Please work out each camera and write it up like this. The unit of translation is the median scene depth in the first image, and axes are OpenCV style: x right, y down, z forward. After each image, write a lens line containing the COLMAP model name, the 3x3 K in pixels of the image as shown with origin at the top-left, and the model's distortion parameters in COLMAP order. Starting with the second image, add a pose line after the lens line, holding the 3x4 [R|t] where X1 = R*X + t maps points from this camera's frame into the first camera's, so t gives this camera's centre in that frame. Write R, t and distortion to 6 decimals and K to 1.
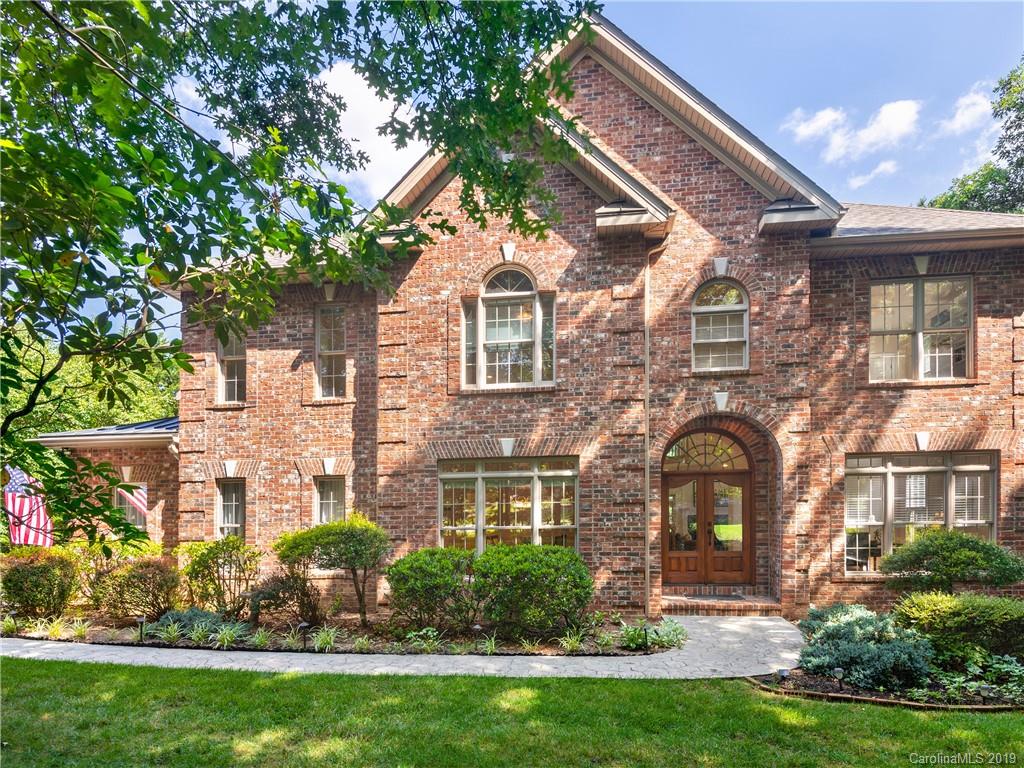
lens RADIAL K [[476.0, 0, 356.2], [0, 476.0, 534.6], [0, 0, 1]] dist [0.000819, -0.001146]
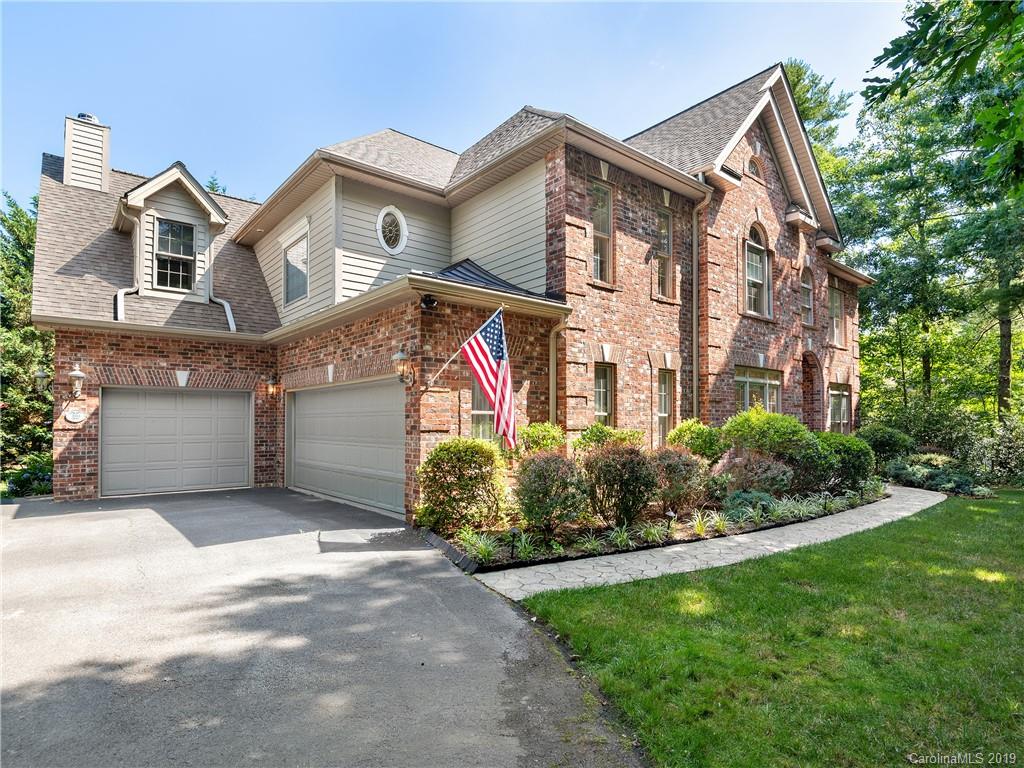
lens RADIAL K [[553.8, 0, 511.4], [0, 553.8, 424.0], [0, 0, 1]] dist [0.001100, 0.000078]
pose [[0.704599, 0.011747, 0.709509, -1.321083], [-0.001051, 0.999879, -0.015511, 0.019948], [-0.709605, 0.010183, 0.704526, 0.421260]]
